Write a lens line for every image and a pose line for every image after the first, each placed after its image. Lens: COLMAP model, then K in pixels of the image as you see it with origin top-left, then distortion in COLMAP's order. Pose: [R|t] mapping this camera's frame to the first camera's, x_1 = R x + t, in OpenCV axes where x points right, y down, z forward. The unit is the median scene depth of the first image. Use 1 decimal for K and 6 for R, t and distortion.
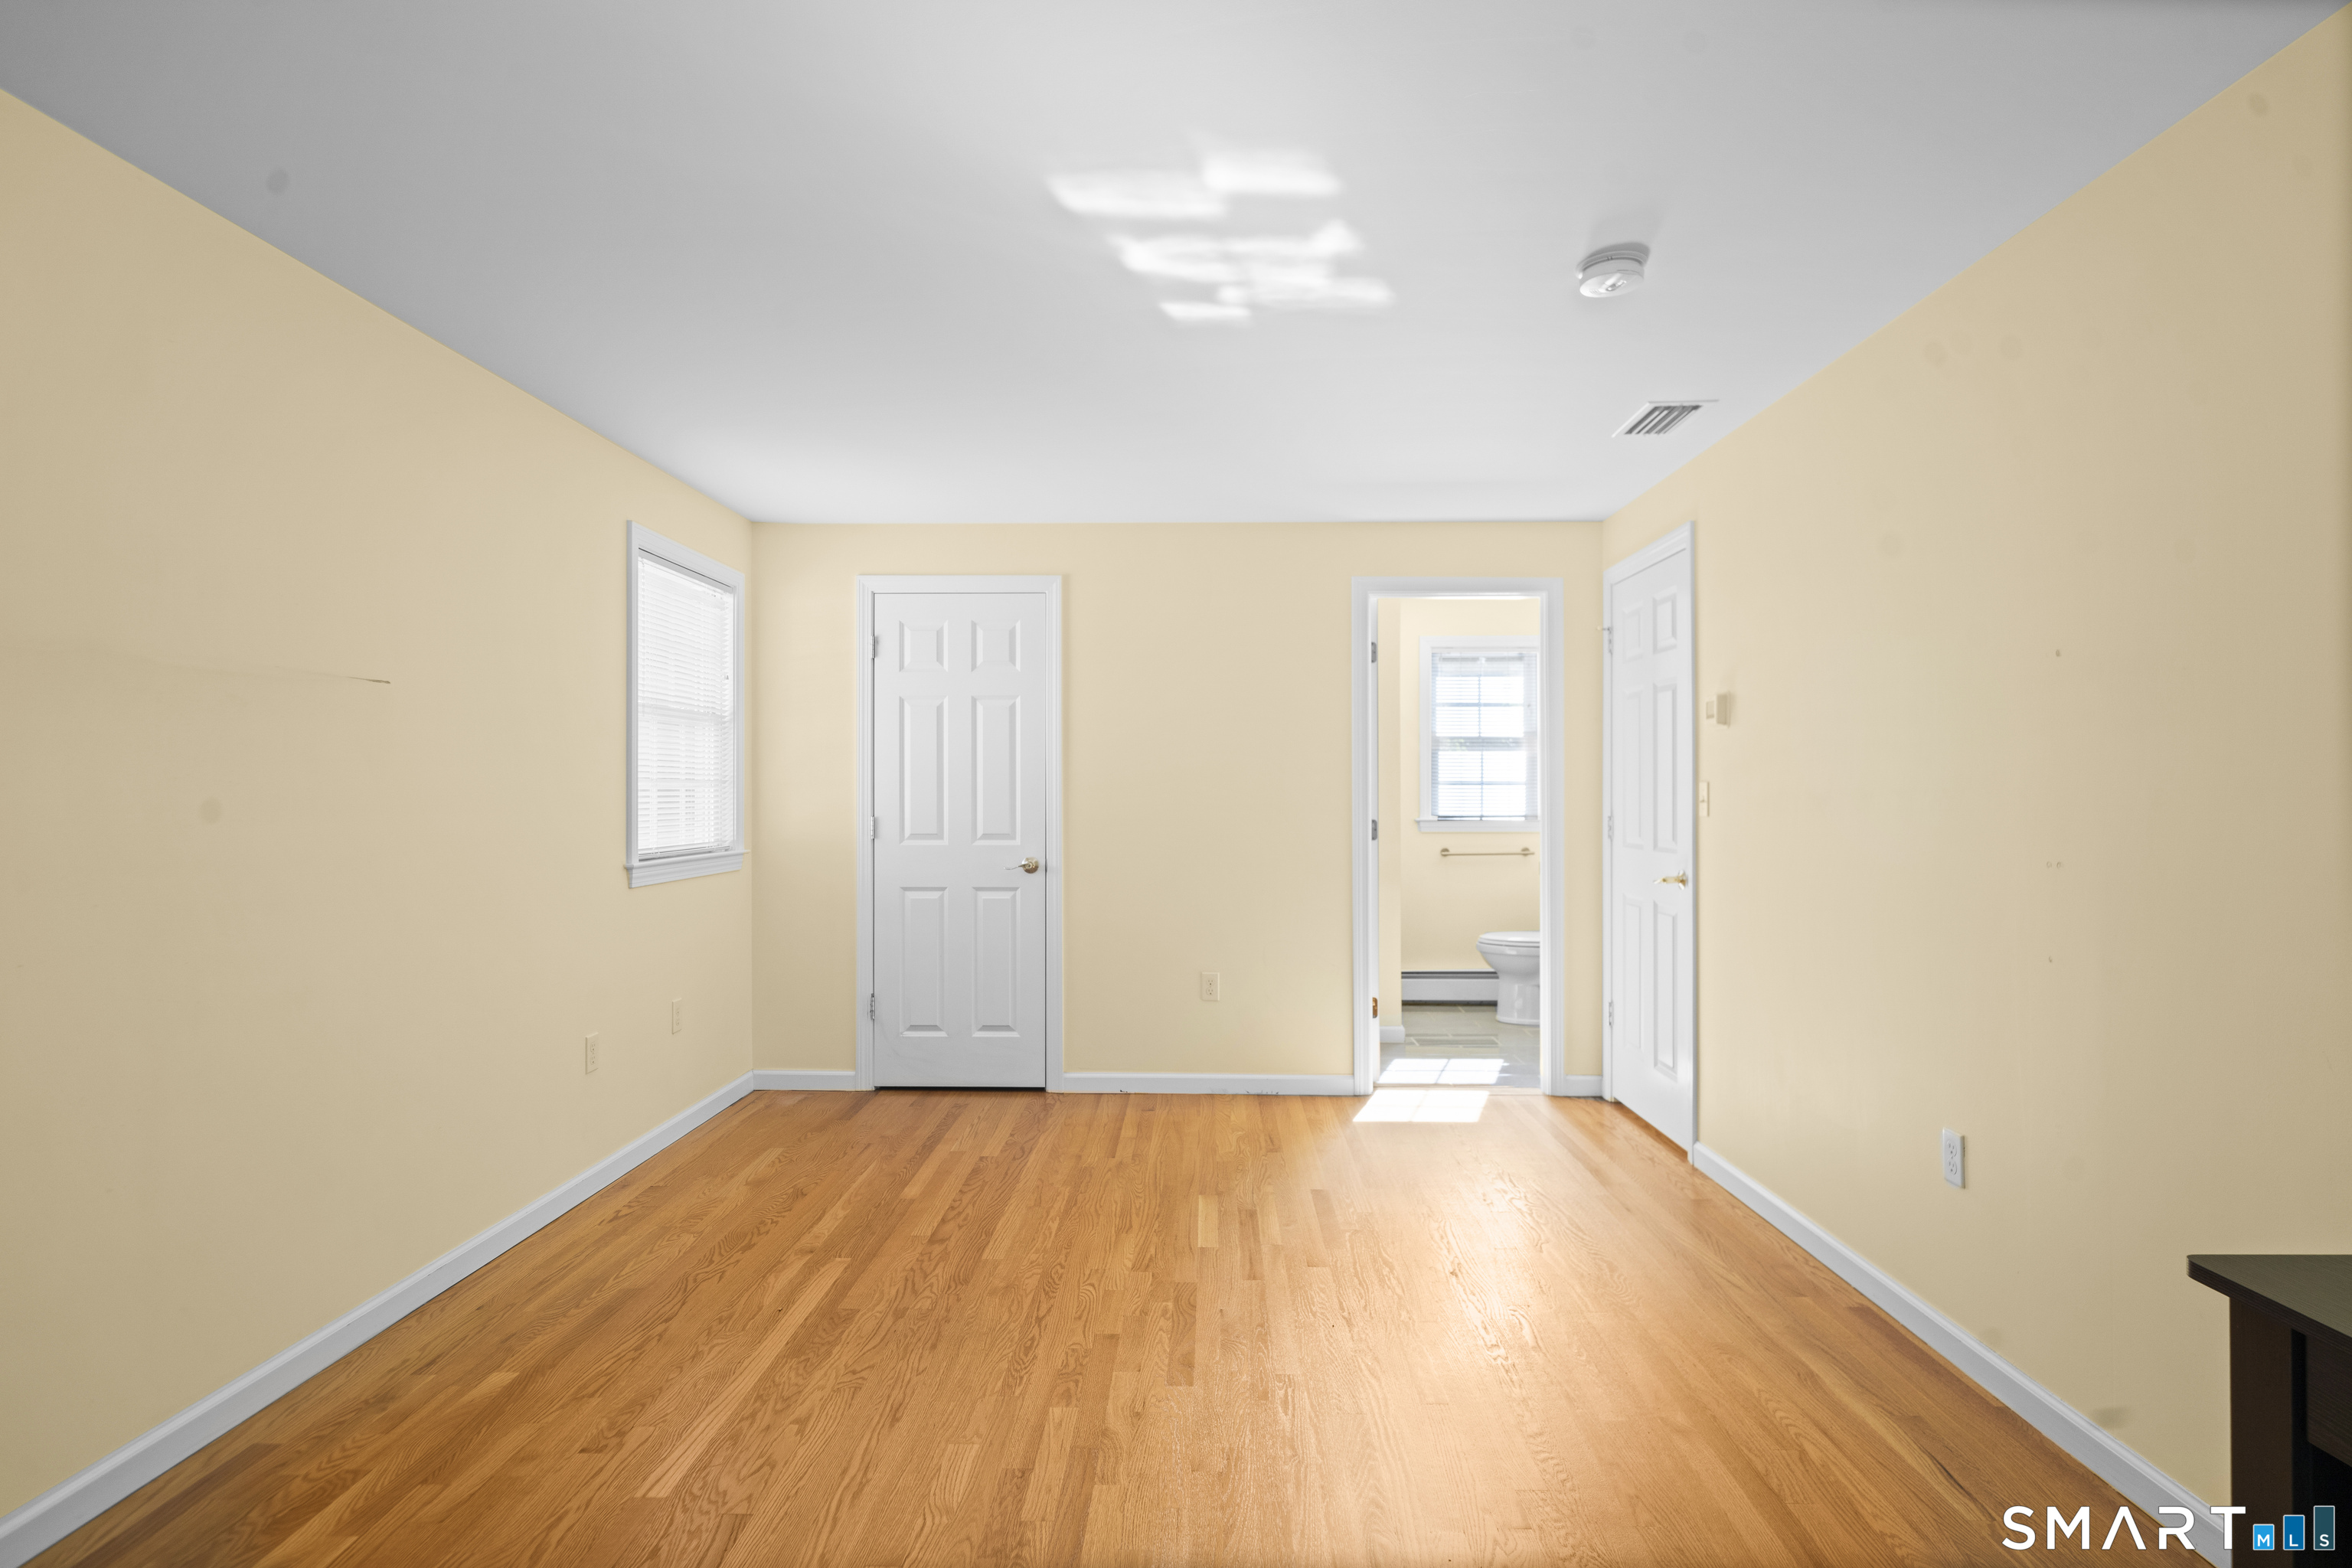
lens RADIAL K [[1209.8, 0, 1176.0], [0, 1209.8, 784.0], [0, 0, 1]] dist [-0.000284, 0.001335]
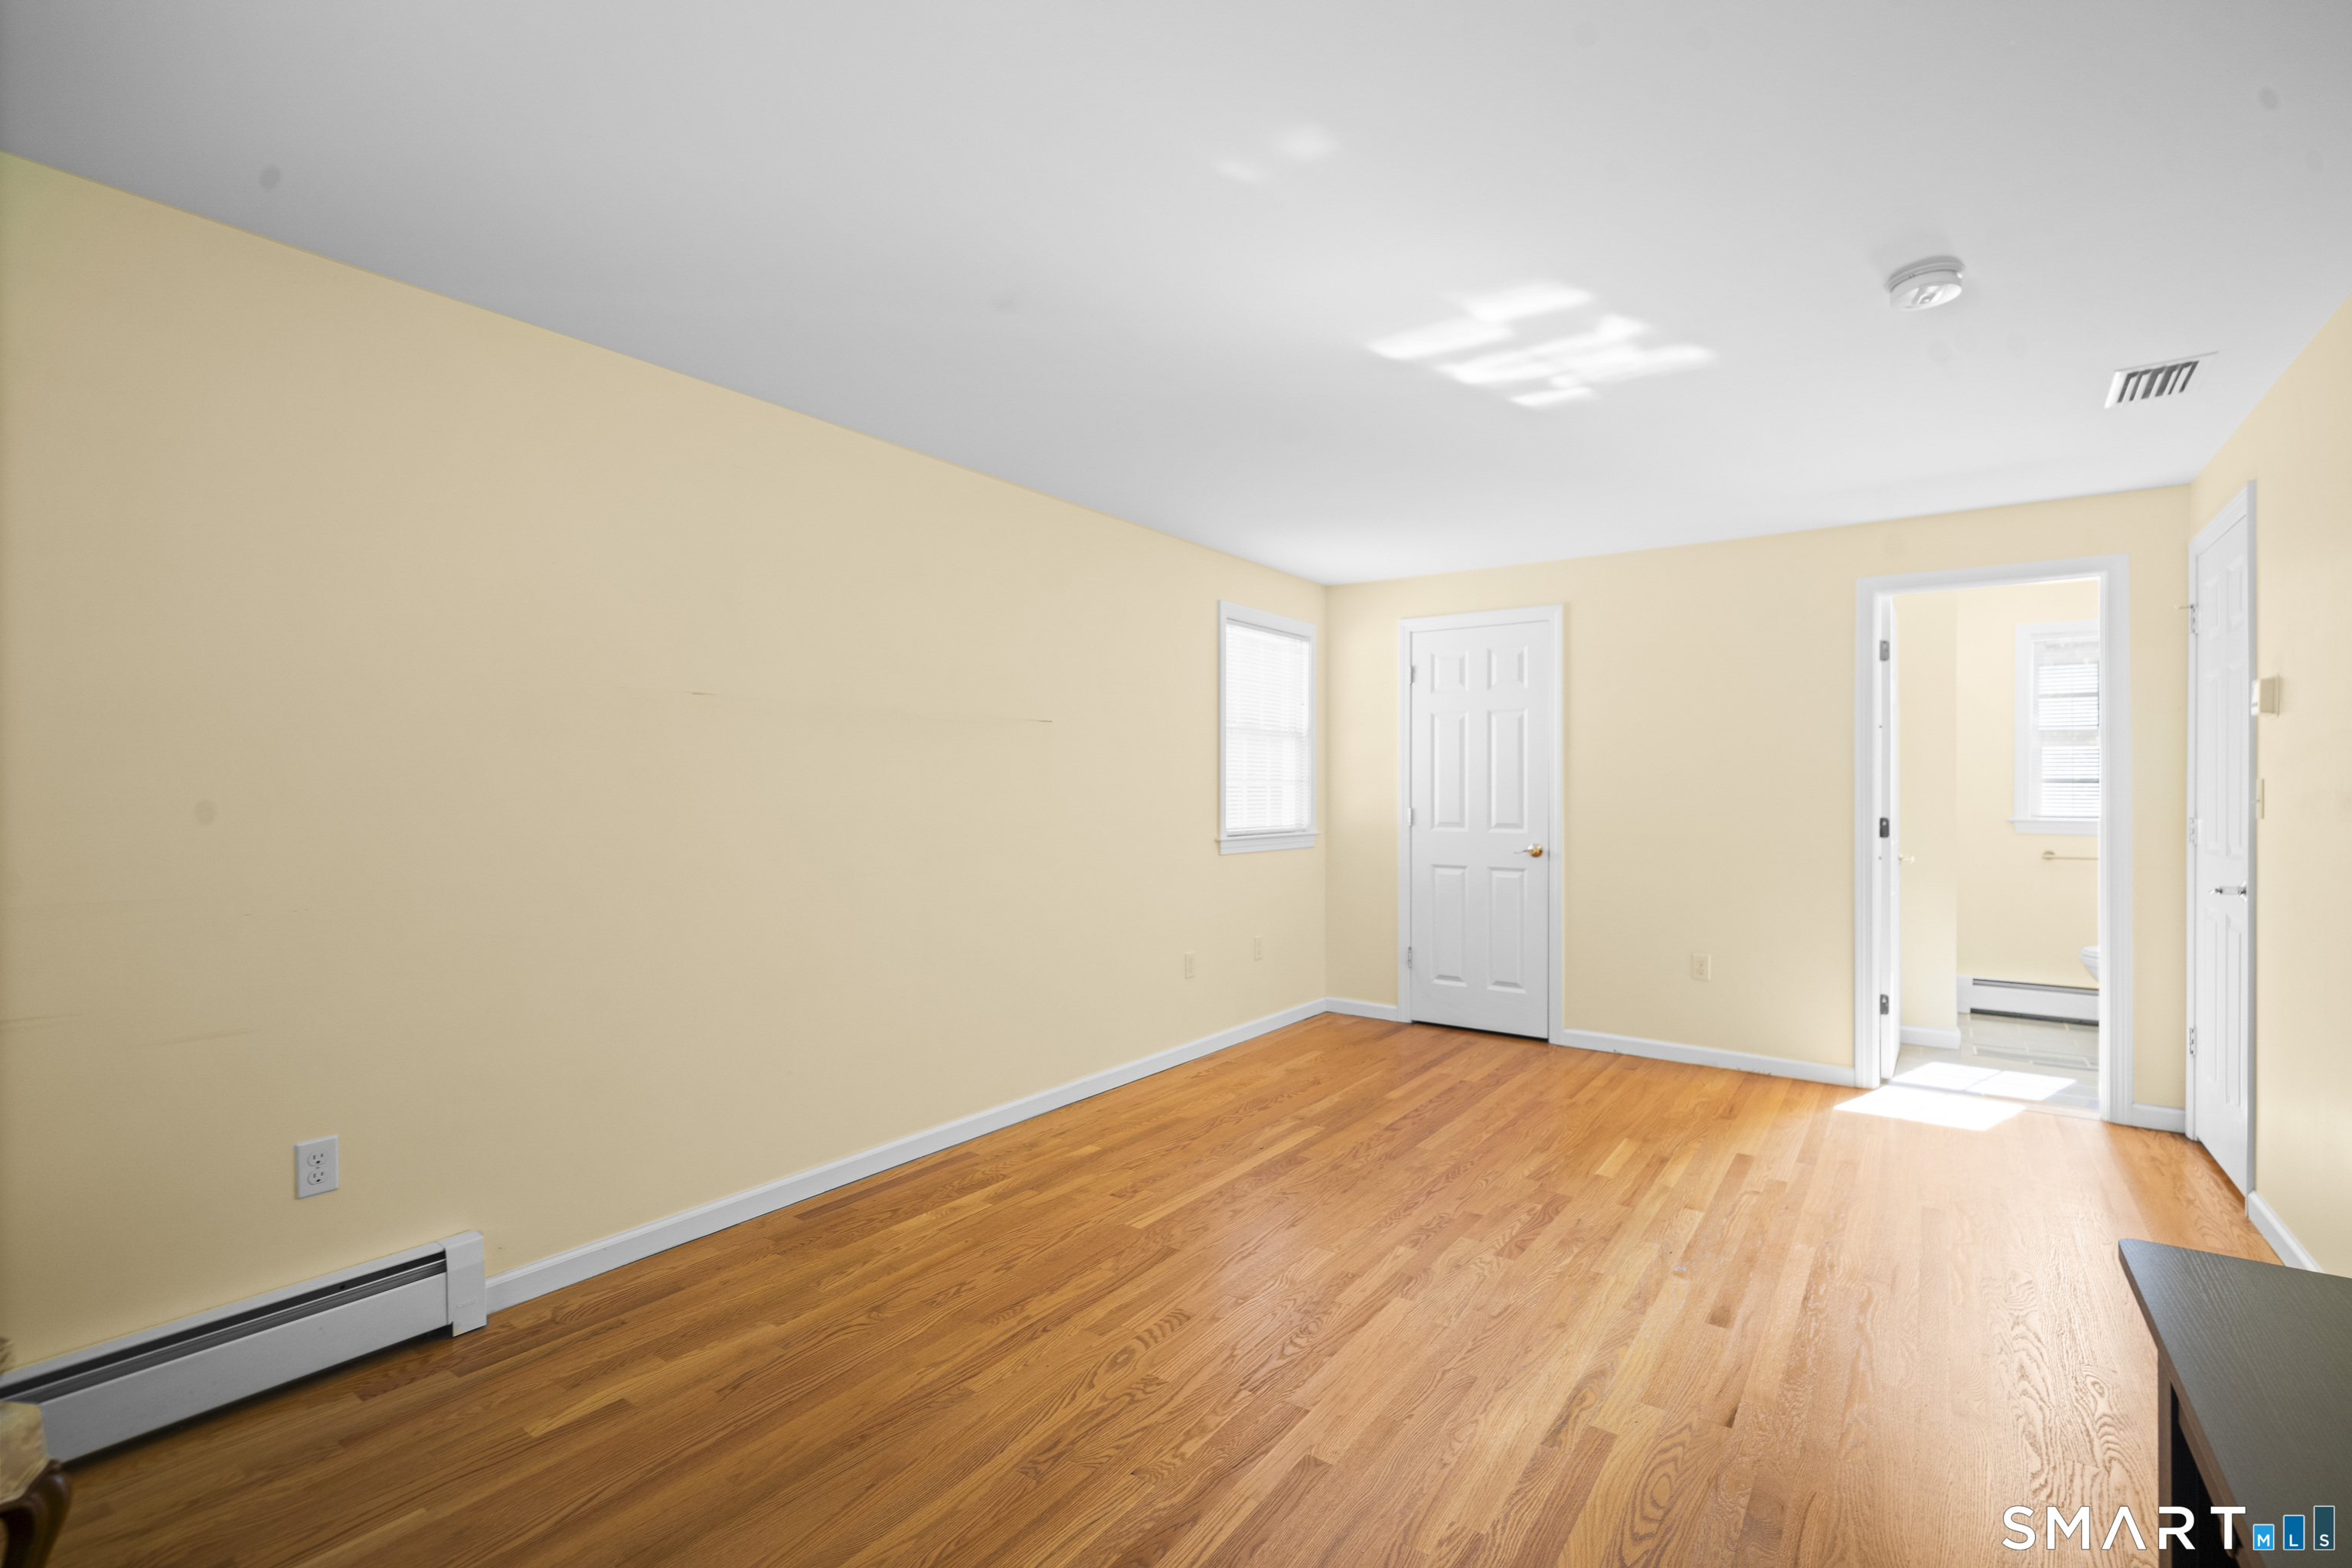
lens RADIAL K [[1041.2, 0, 1176.0], [0, 1041.2, 784.0], [0, 0, 1]] dist [0.001728, 0.000494]
pose [[0.826997, -0.000360, -0.562207, 0.206083], [0.001335, 0.999998, 0.001323, -0.000336], [0.562205, -0.001845, 0.826996, -0.058513]]
